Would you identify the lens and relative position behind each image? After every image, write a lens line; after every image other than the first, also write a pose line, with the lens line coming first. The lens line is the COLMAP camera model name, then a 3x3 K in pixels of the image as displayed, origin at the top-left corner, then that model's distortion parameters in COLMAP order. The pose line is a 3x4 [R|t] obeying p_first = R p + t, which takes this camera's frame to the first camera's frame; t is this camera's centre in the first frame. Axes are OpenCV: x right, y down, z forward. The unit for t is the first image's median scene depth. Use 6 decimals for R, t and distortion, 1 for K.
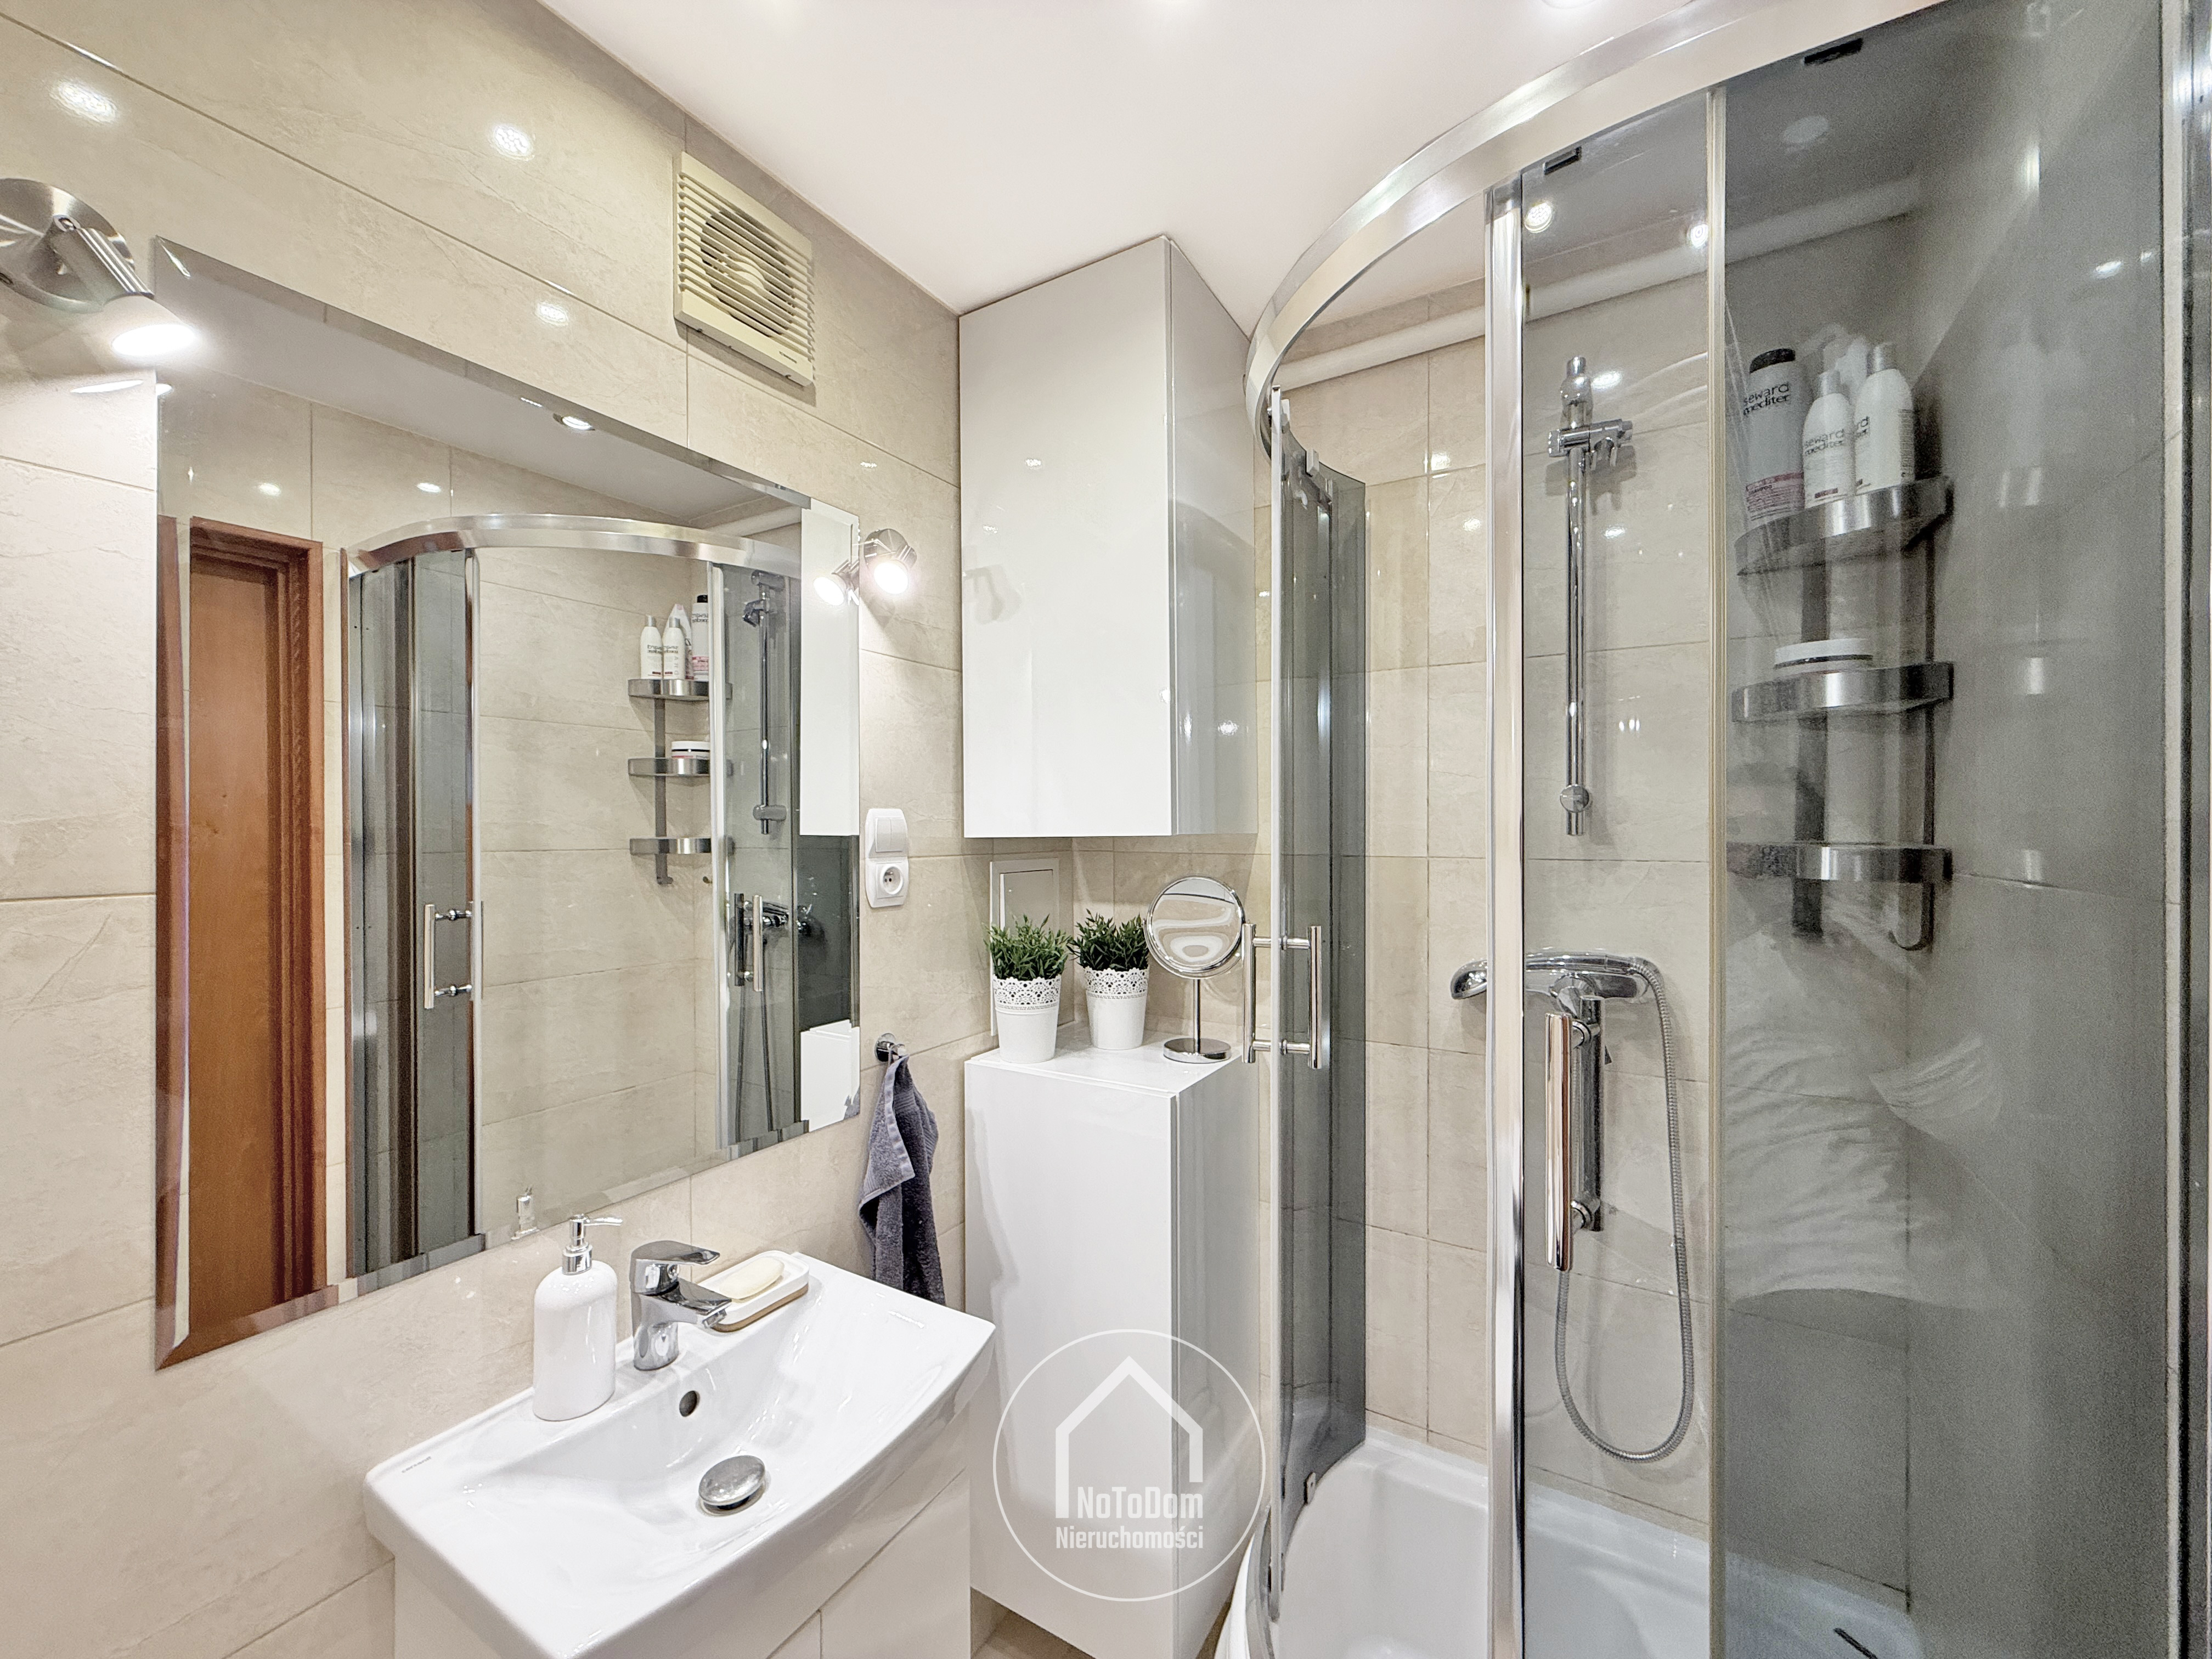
lens RADIAL K [[887.3, 0, 1106.0], [0, 887.3, 829.5], [0, 0, 1]] dist [0.000297, -0.000075]
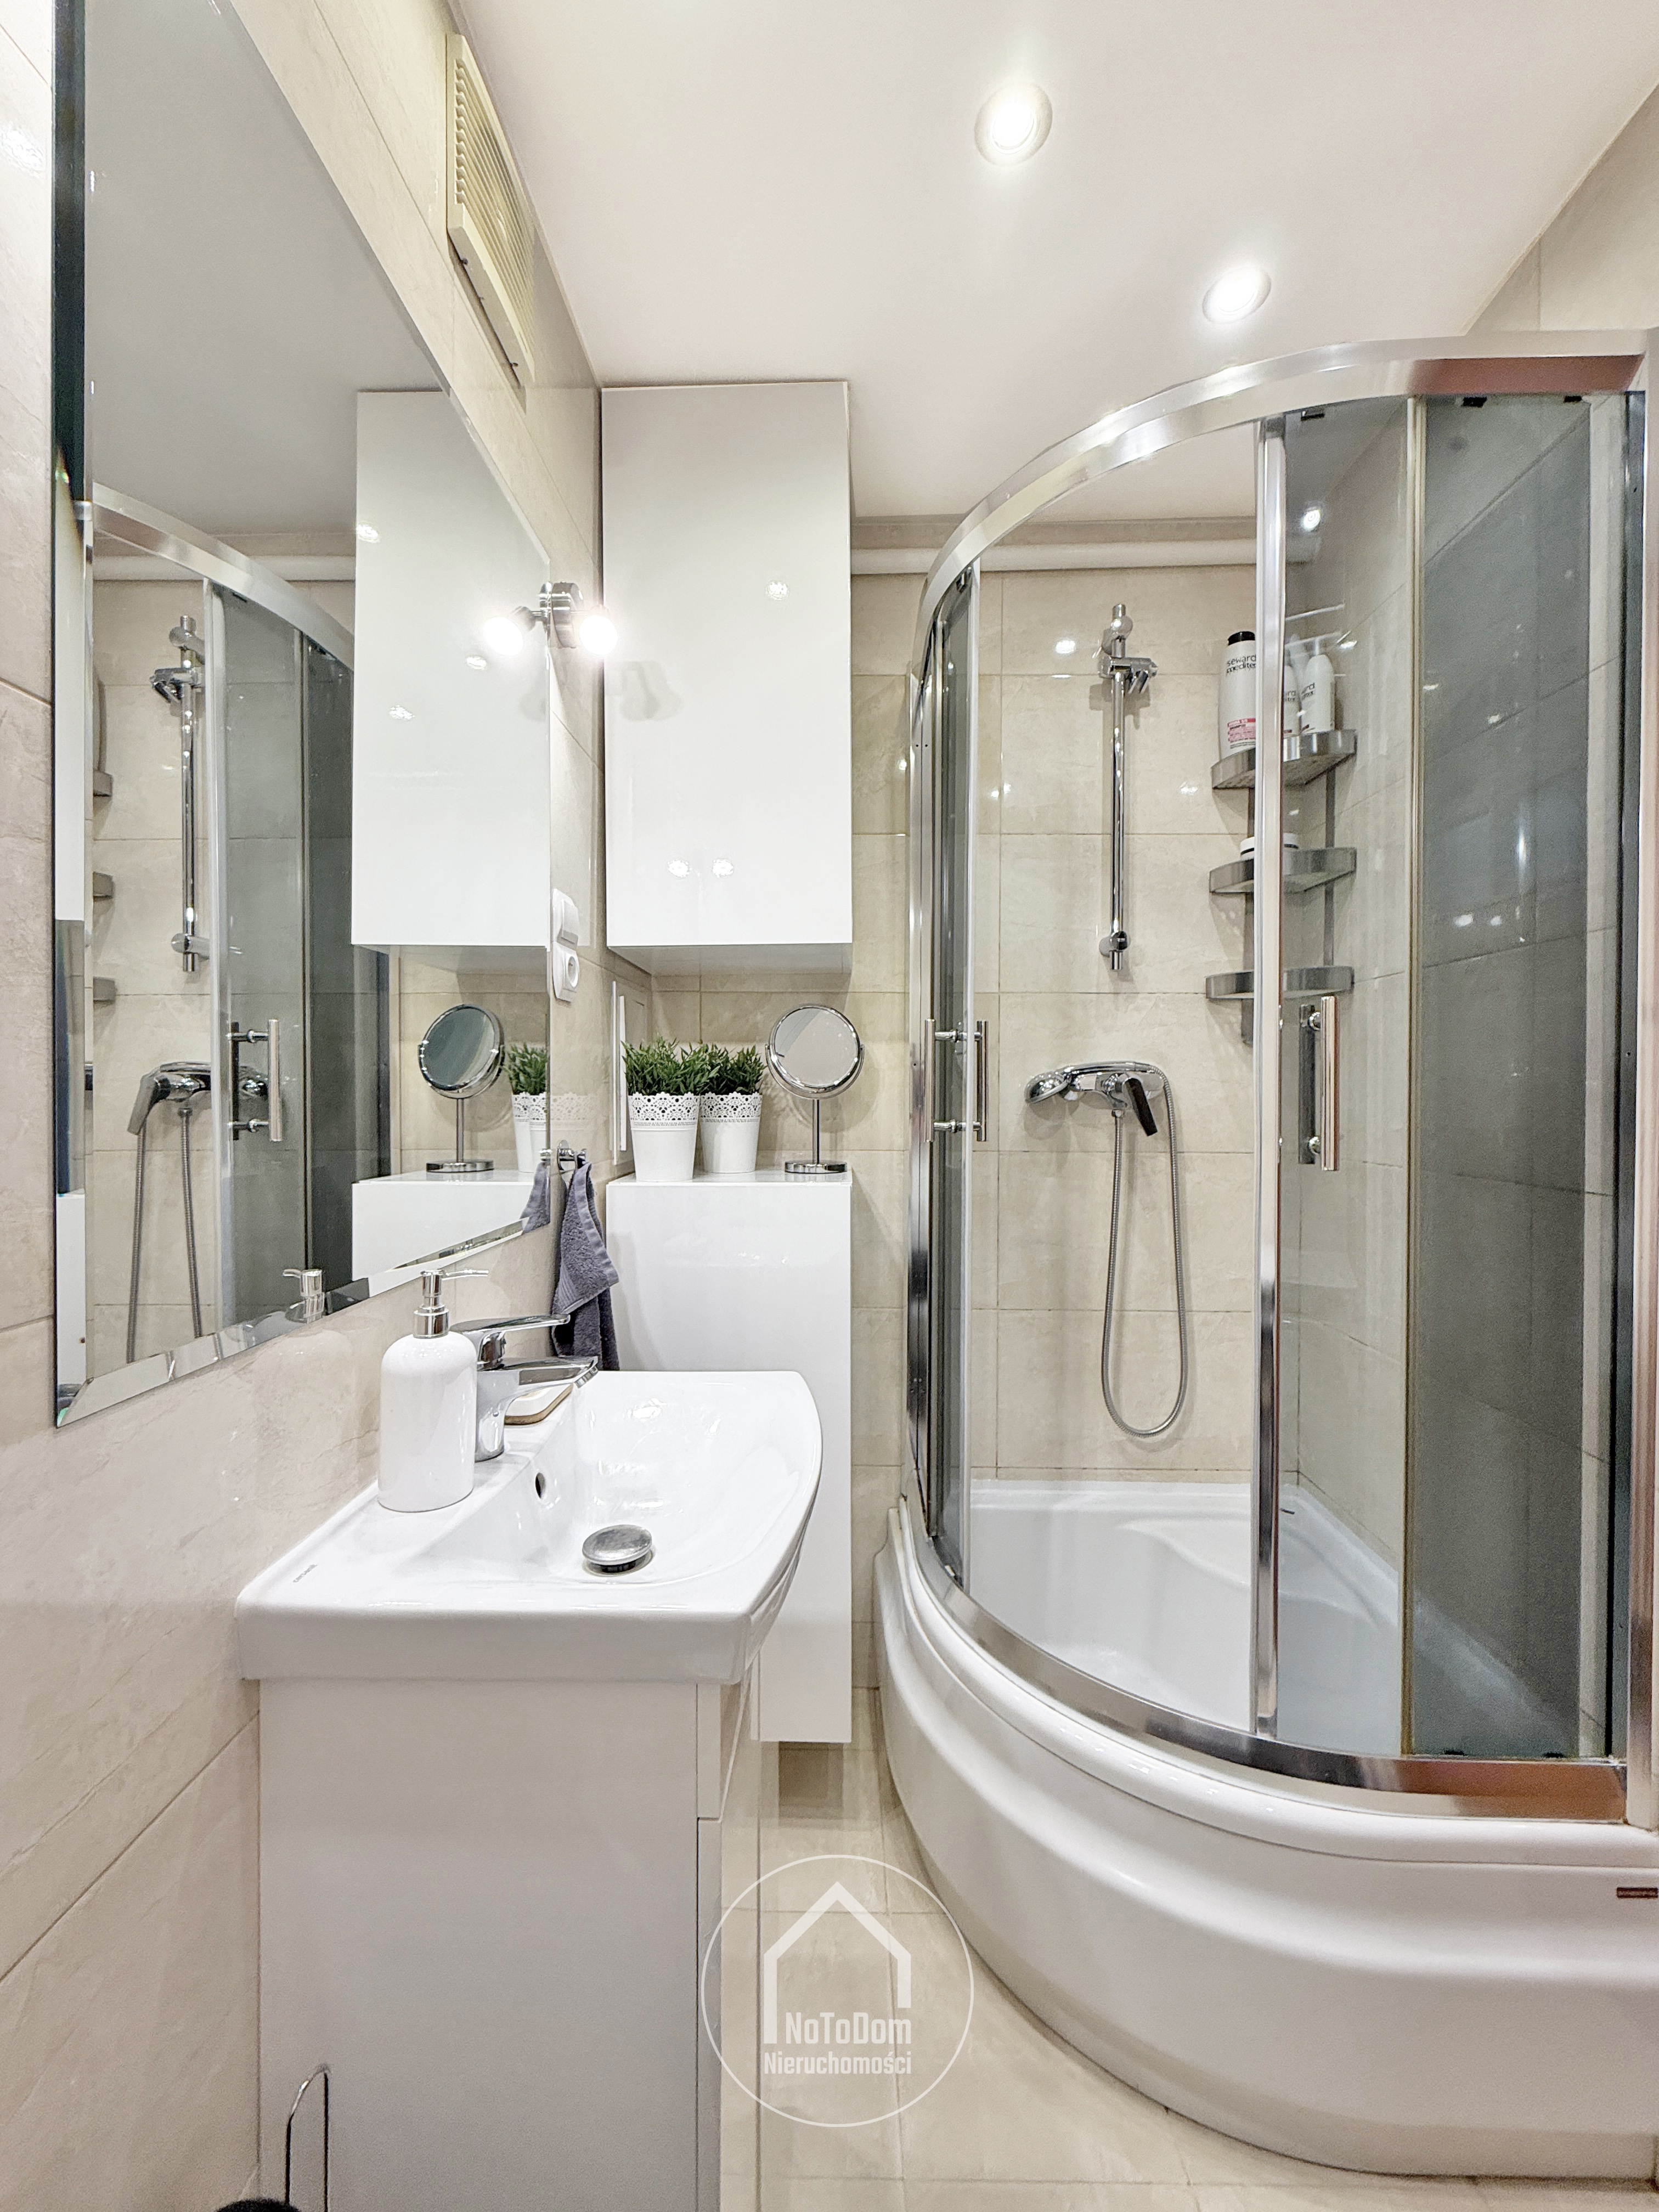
lens RADIAL K [[887.3, 0, 829.5], [0, 887.3, 1106.0], [0, 0, 1]] dist [0.000297, -0.000075]
pose [[0.866465, -0.001438, 0.499236, -0.467158], [-0.001169, 0.999987, 0.004909, 0.190800], [-0.499237, -0.004837, 0.866452, 0.073845]]
